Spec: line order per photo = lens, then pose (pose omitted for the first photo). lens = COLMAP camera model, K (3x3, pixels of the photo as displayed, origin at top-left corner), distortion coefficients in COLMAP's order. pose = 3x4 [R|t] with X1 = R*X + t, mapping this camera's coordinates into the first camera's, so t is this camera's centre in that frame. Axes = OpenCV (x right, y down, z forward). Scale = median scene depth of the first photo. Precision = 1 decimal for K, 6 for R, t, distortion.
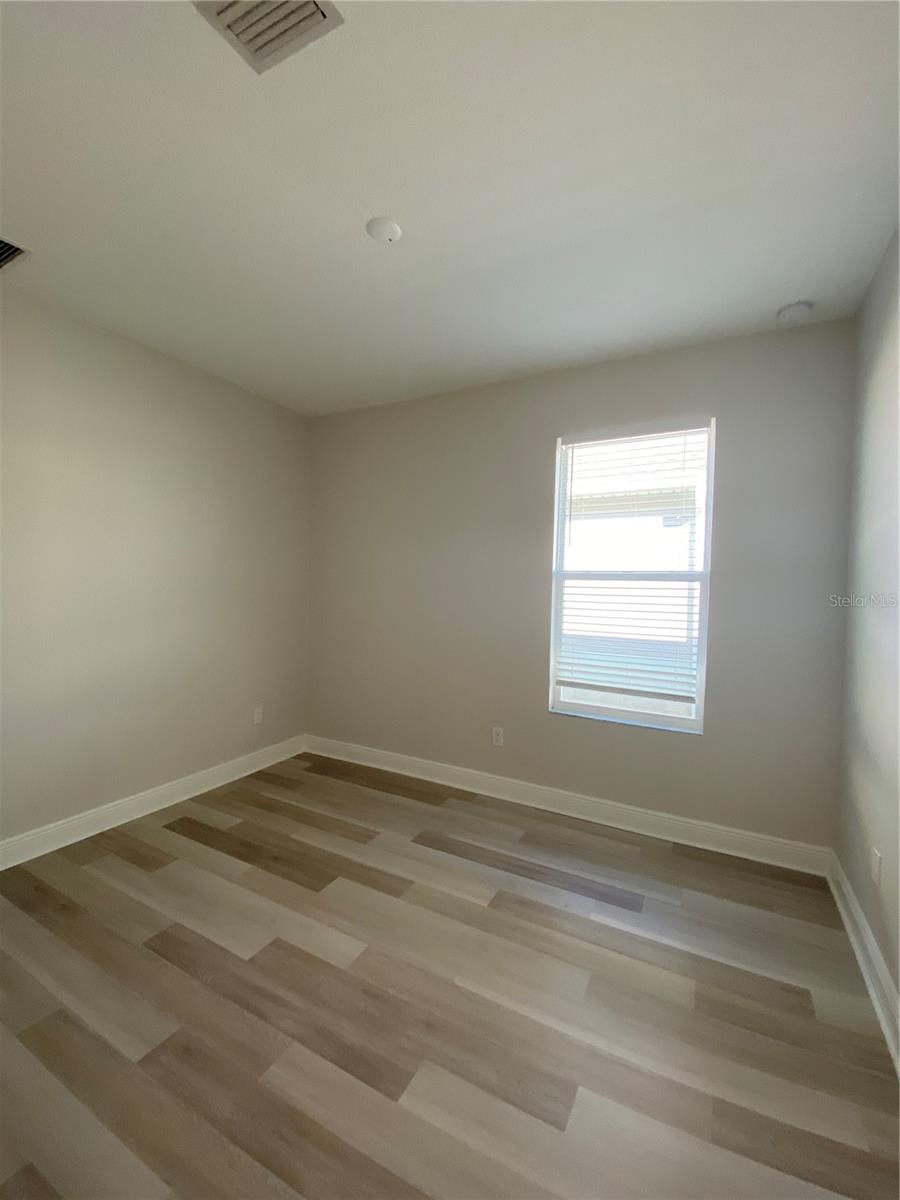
lens RADIAL K [[489.3, 0, 450.0], [0, 489.3, 600.0], [0, 0, 1]] dist [0.022162, -0.020759]
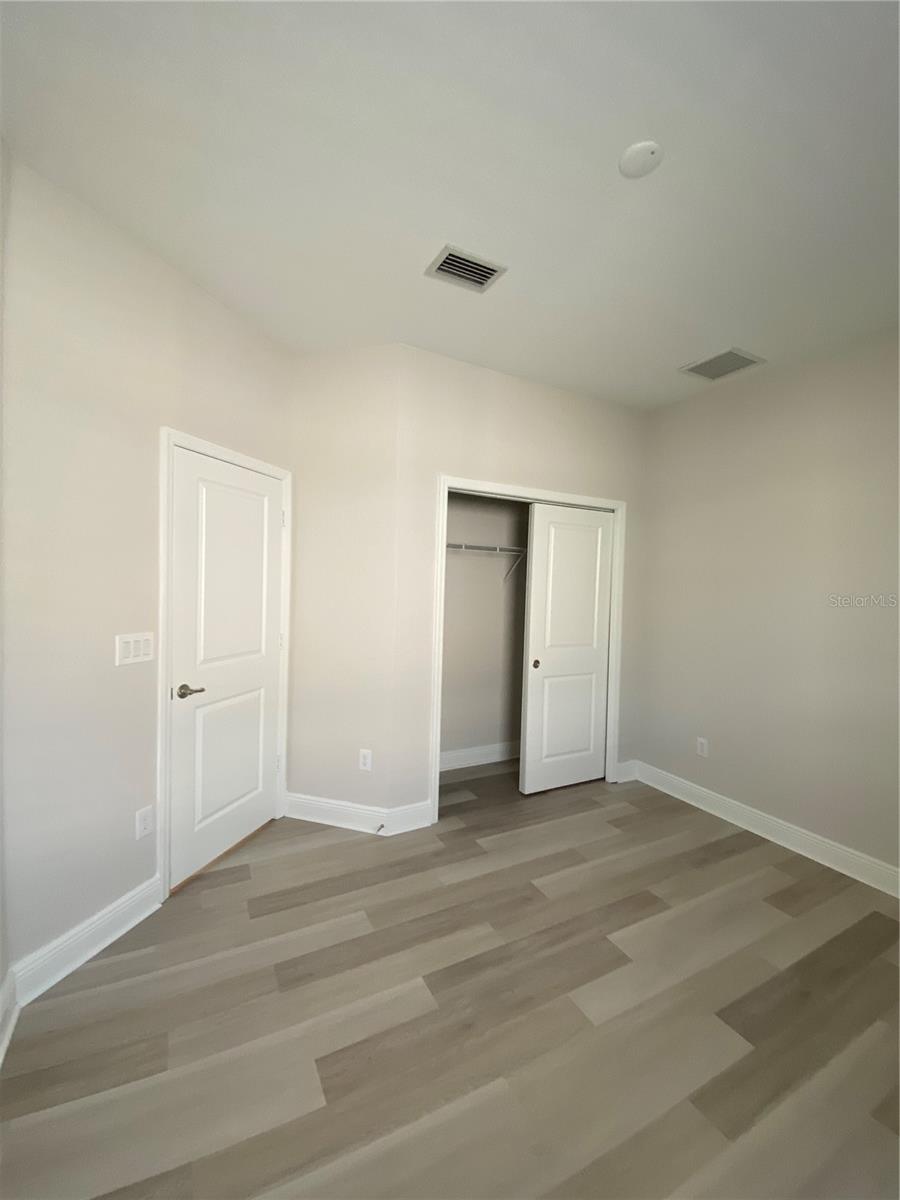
lens RADIAL K [[494.4, 0, 450.0], [0, 494.4, 600.0], [0, 0, 1]] dist [-0.000119, -0.009094]
pose [[-0.558176, -0.009088, -0.829673, 0.482929], [-0.070044, 0.996887, 0.036203, -0.026943], [0.826761, 0.078322, -0.557075, 0.858955]]
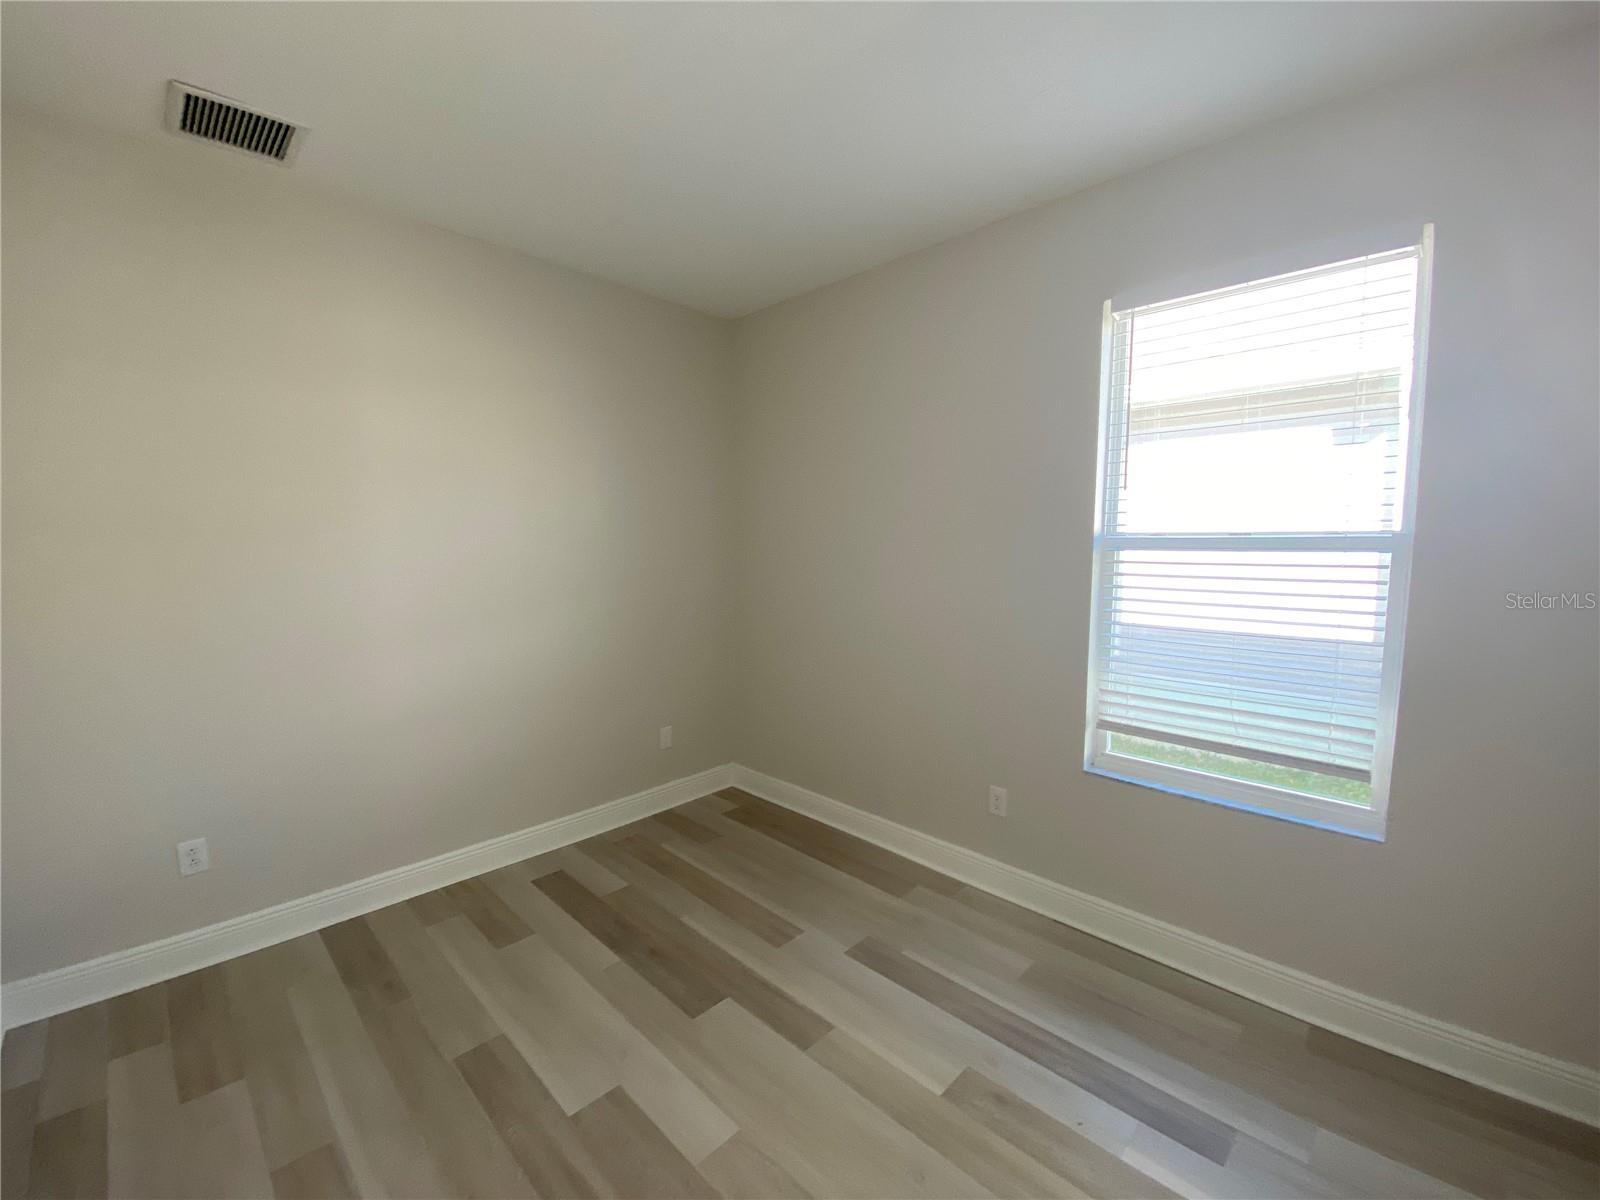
lens RADIAL K [[659.2, 0, 800.0], [0, 659.2, 600.0], [0, 0, 1]] dist [-0.000119, -0.009094]
pose [[0.959605, 0.007527, -0.281251, 0.106213], [0.009239, 0.998260, 0.058238, -0.034168], [0.281200, -0.058483, 0.957865, 0.163881]]
